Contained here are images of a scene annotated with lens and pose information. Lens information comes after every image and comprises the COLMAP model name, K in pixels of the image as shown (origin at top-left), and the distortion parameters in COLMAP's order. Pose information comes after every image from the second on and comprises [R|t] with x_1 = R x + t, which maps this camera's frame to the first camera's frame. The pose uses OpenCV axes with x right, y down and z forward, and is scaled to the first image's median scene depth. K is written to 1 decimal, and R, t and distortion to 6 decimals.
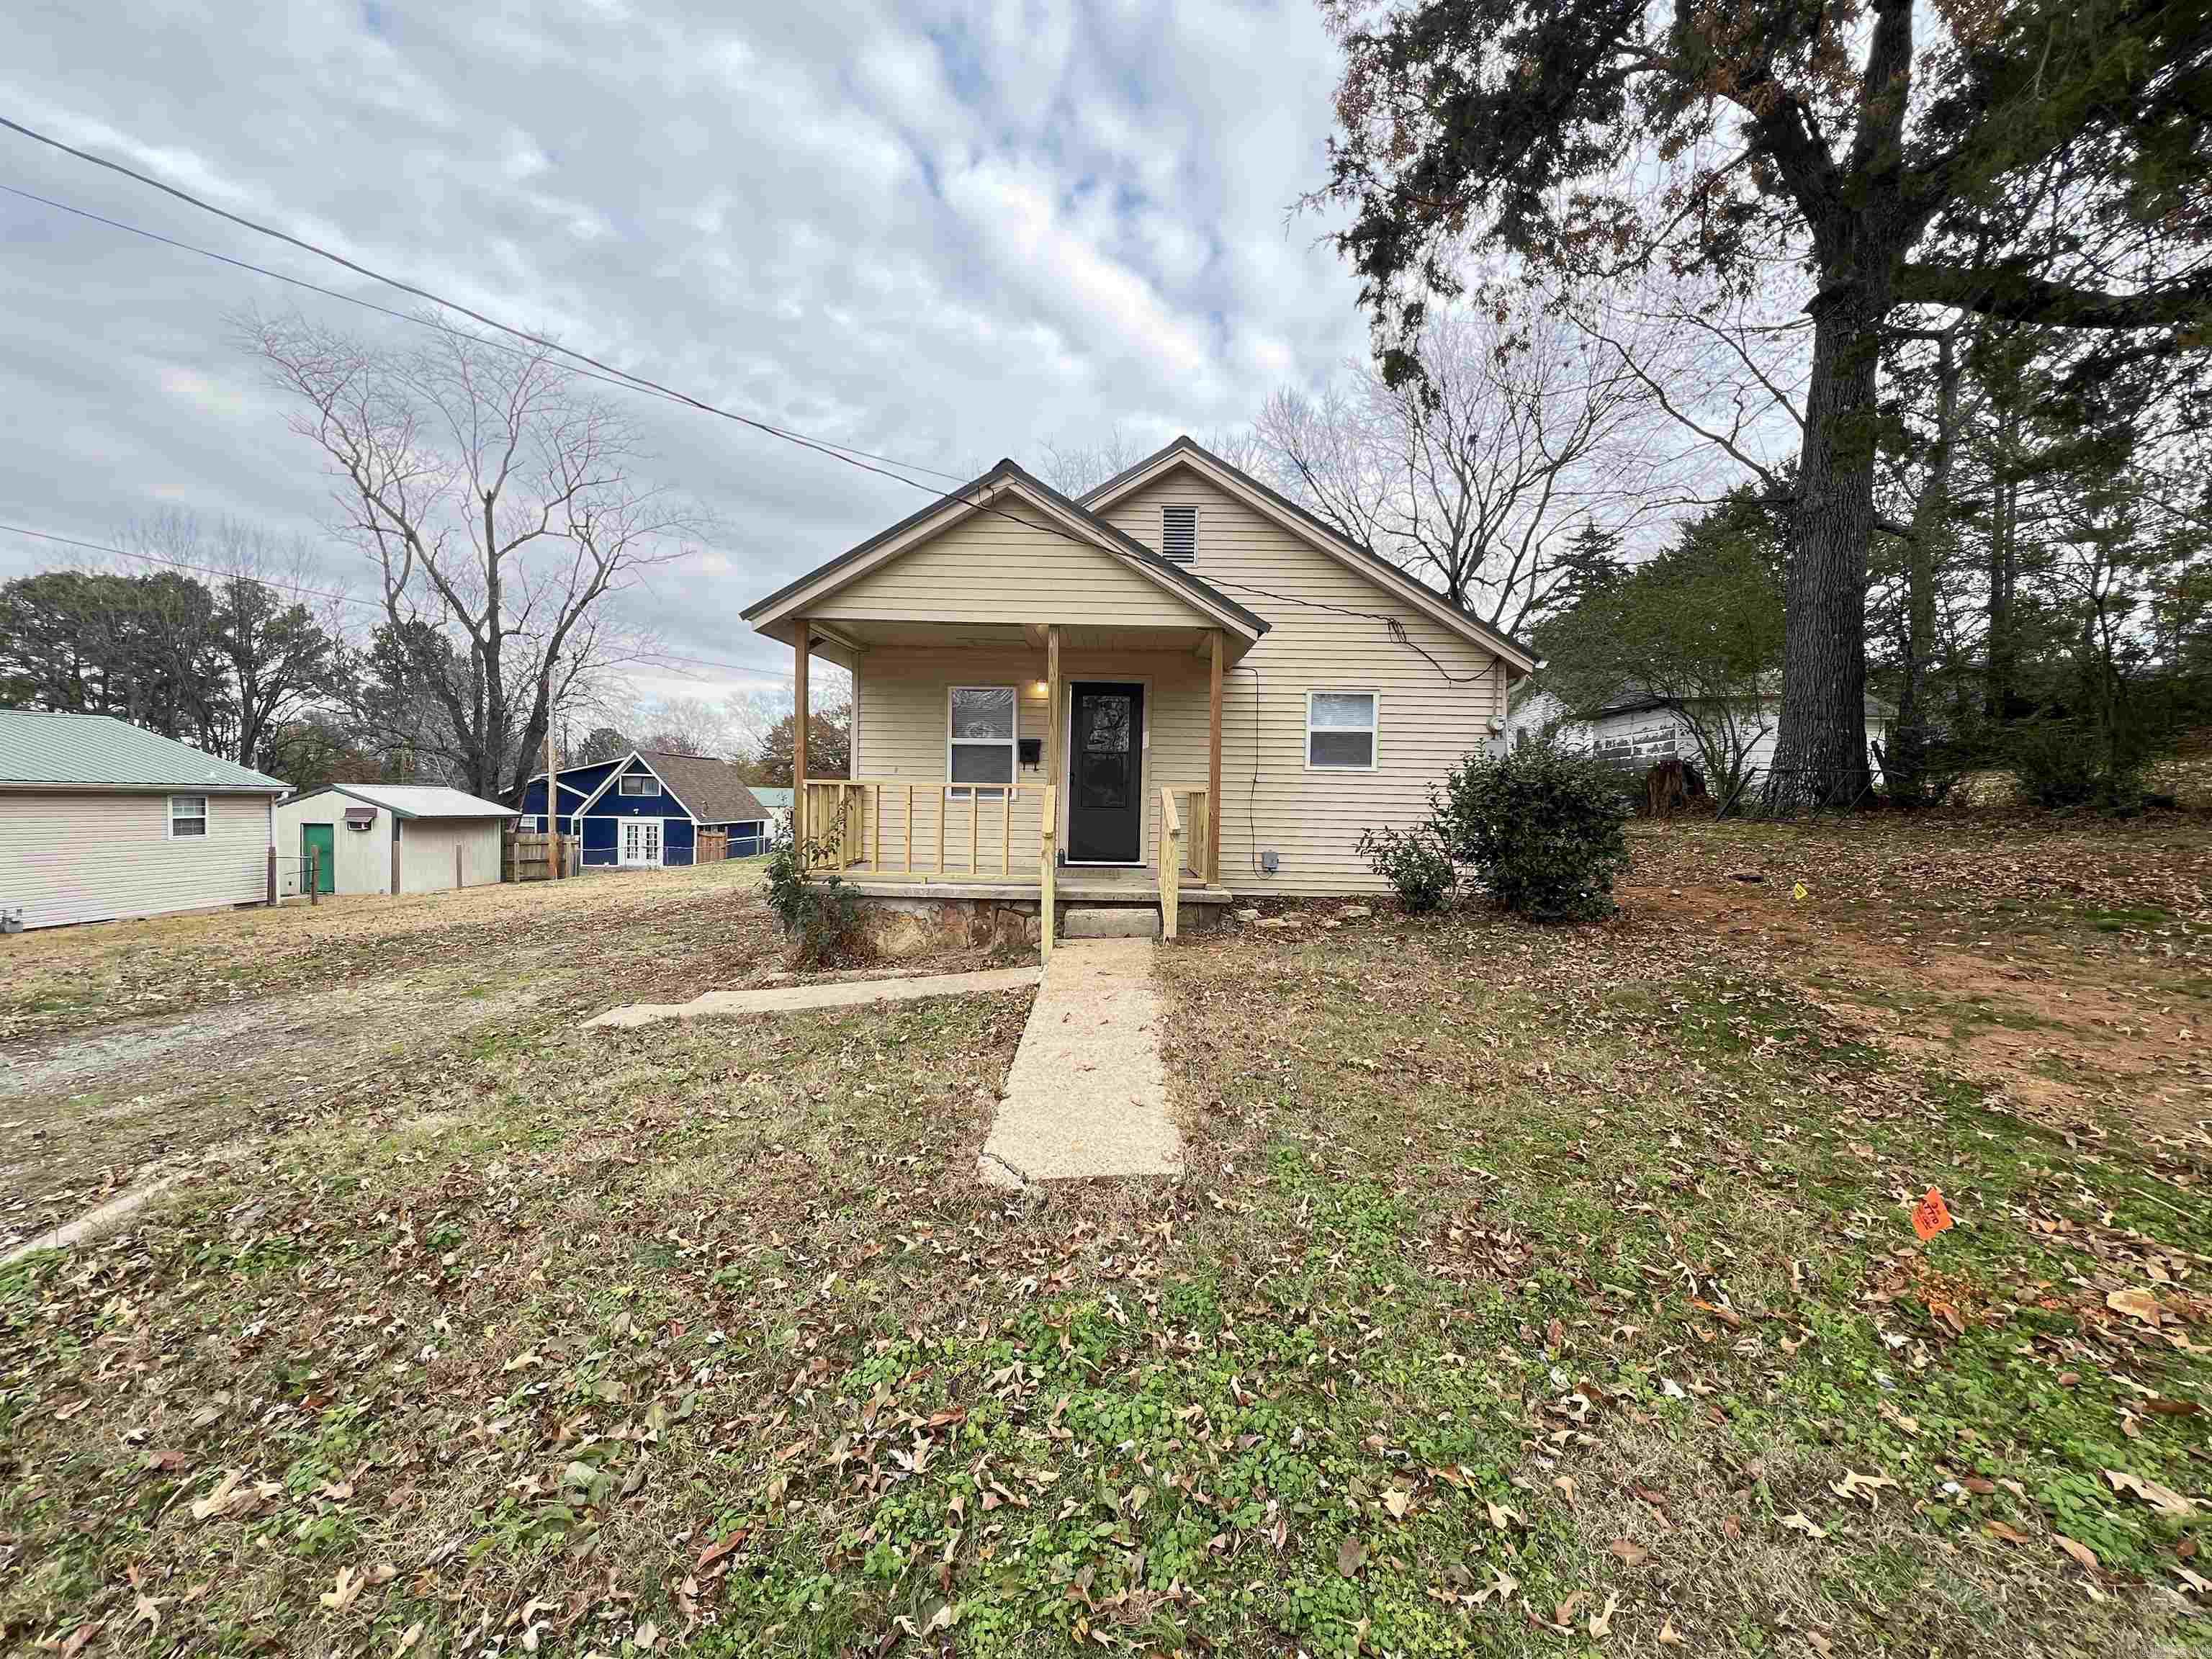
lens RADIAL K [[874.7, 0, 1106.0], [0, 874.7, 829.5], [0, 0, 1]] dist [0.001812, 0.000262]
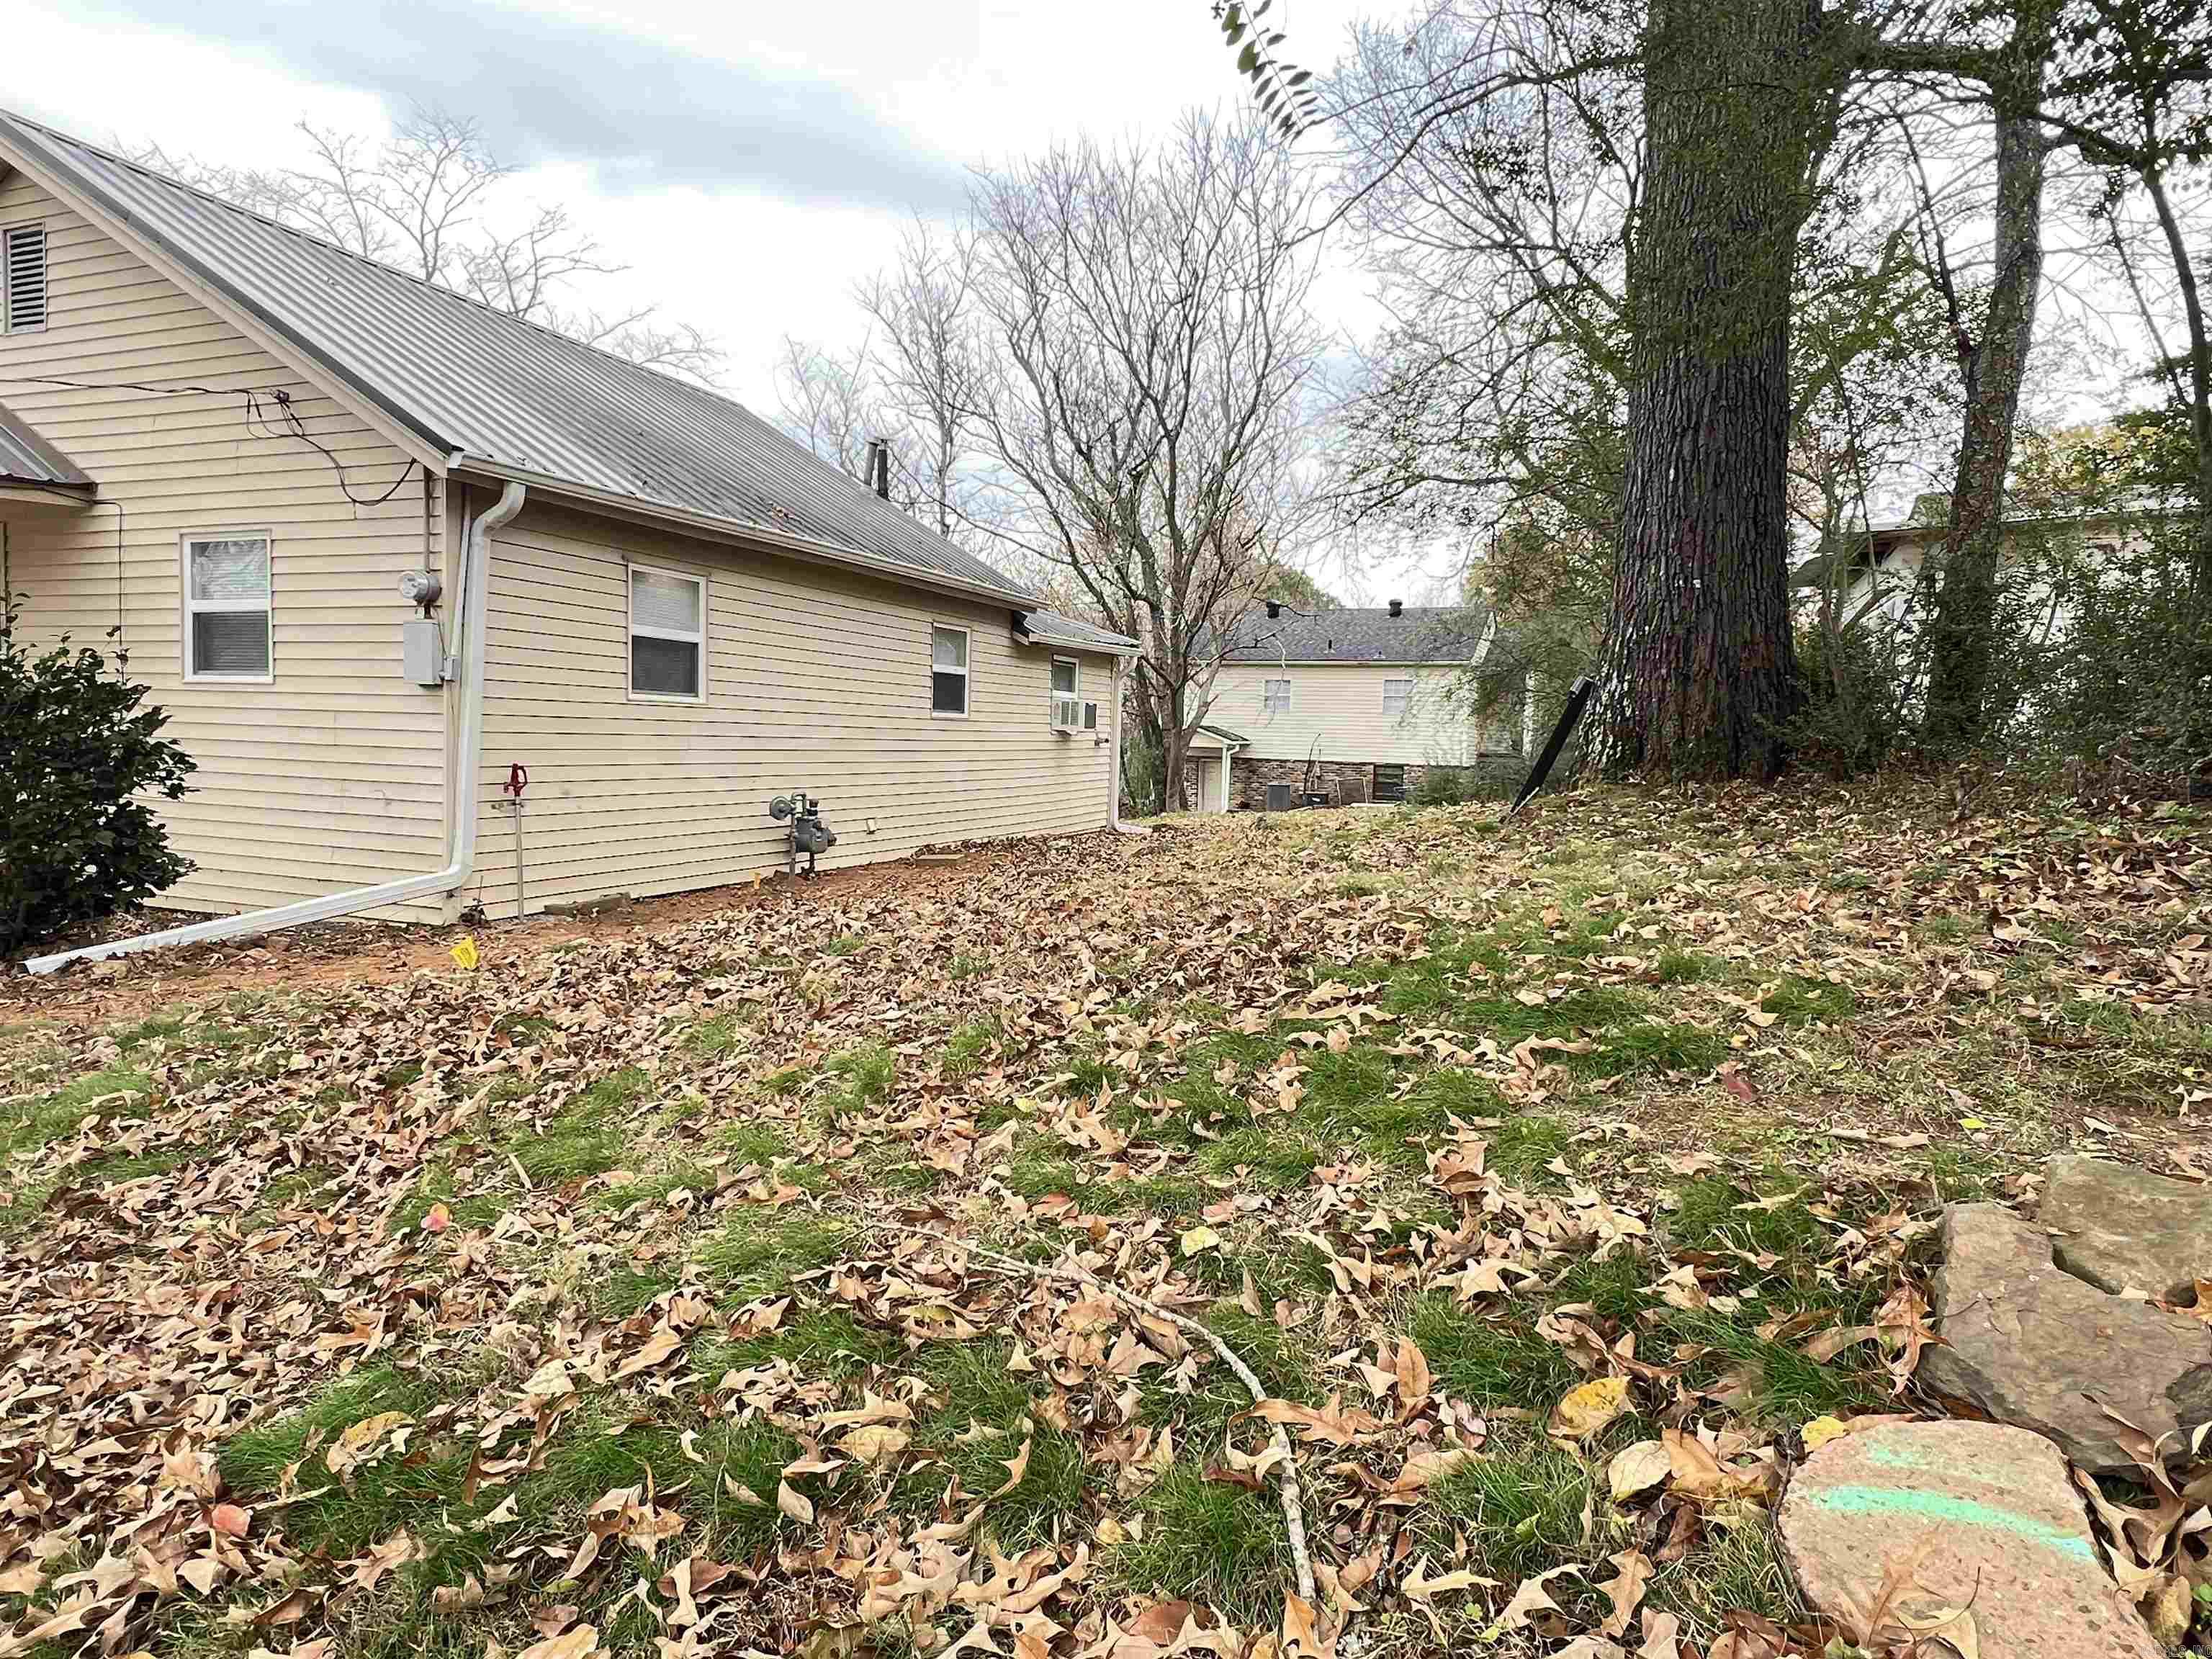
lens RADIAL K [[1332.6, 0, 1093.0], [0, 1332.6, 828.5], [0, 0, 1]] dist [-0.001313, -0.001980]
pose [[0.932673, 0.031060, -0.359382, 0.606936], [-0.021970, 0.999328, 0.029353, -0.008223], [0.360052, -0.019481, 0.932729, 0.243707]]
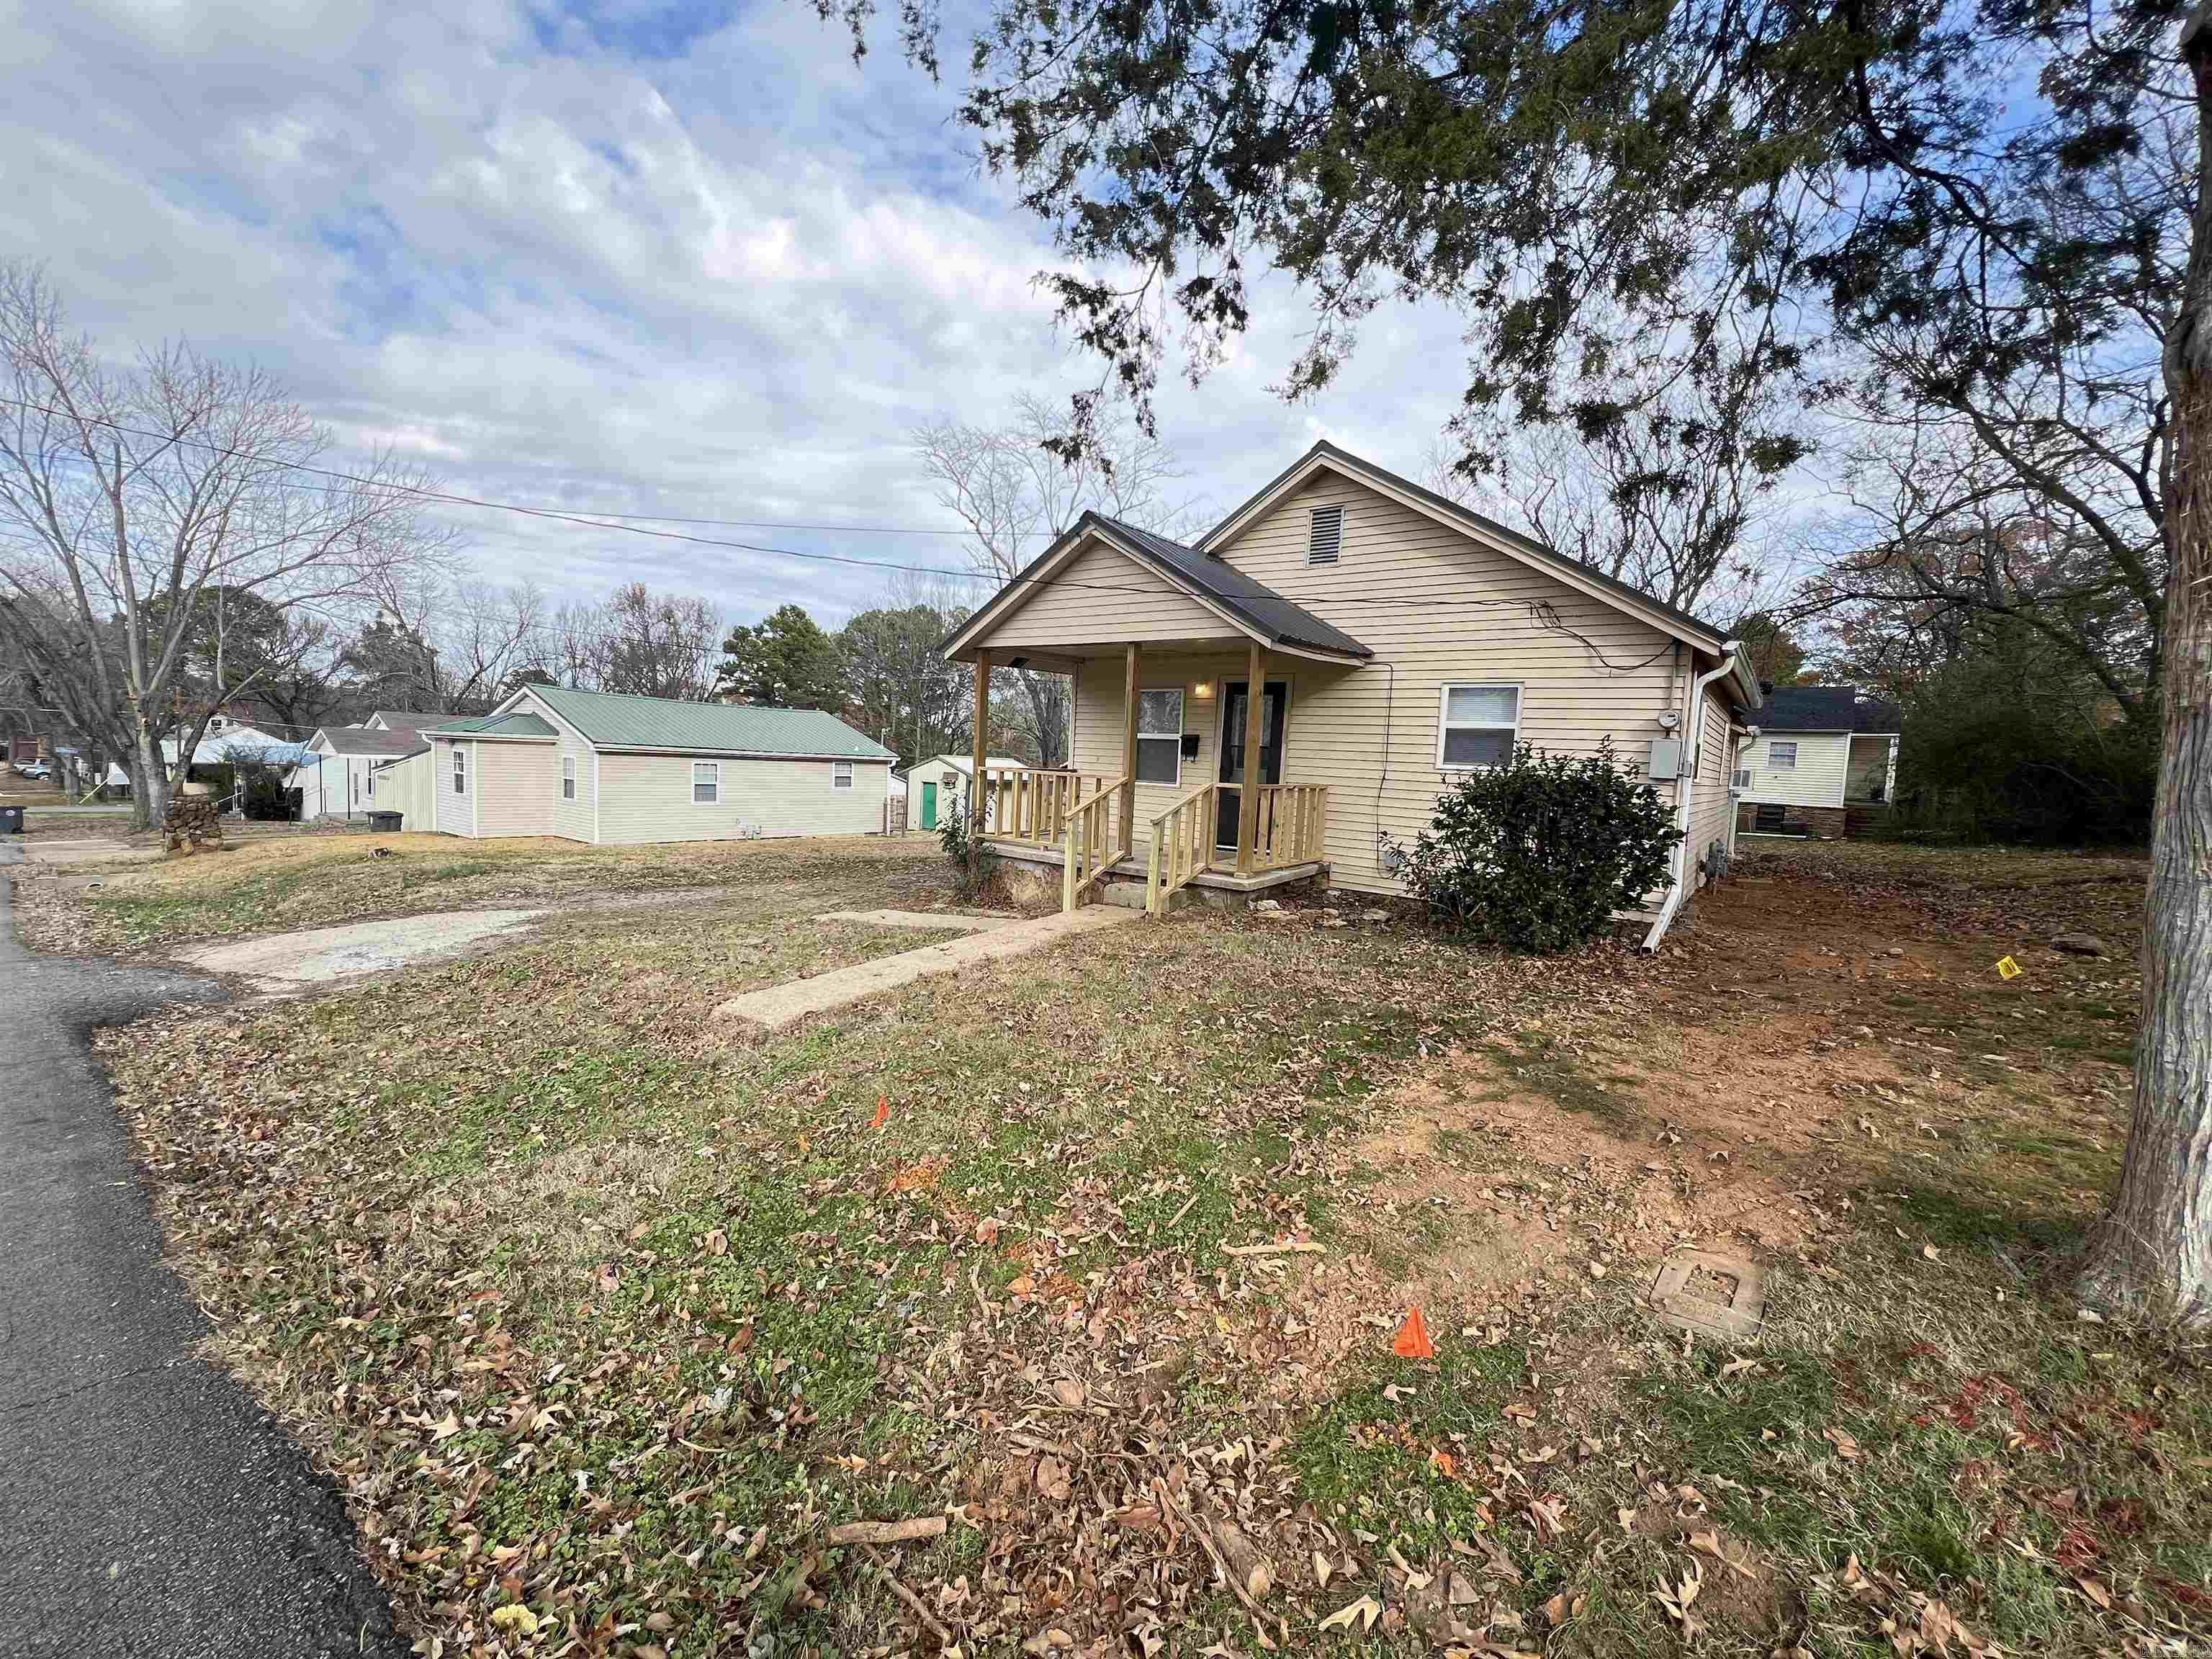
lens RADIAL K [[874.7, 0, 1106.0], [0, 874.7, 829.5], [0, 0, 1]] dist [0.001812, 0.000262]
pose [[0.804545, 0.070180, -0.589731, 0.288493], [-0.053036, 0.997516, 0.046352, -0.015260], [0.591519, -0.006015, 0.806268, 0.009633]]
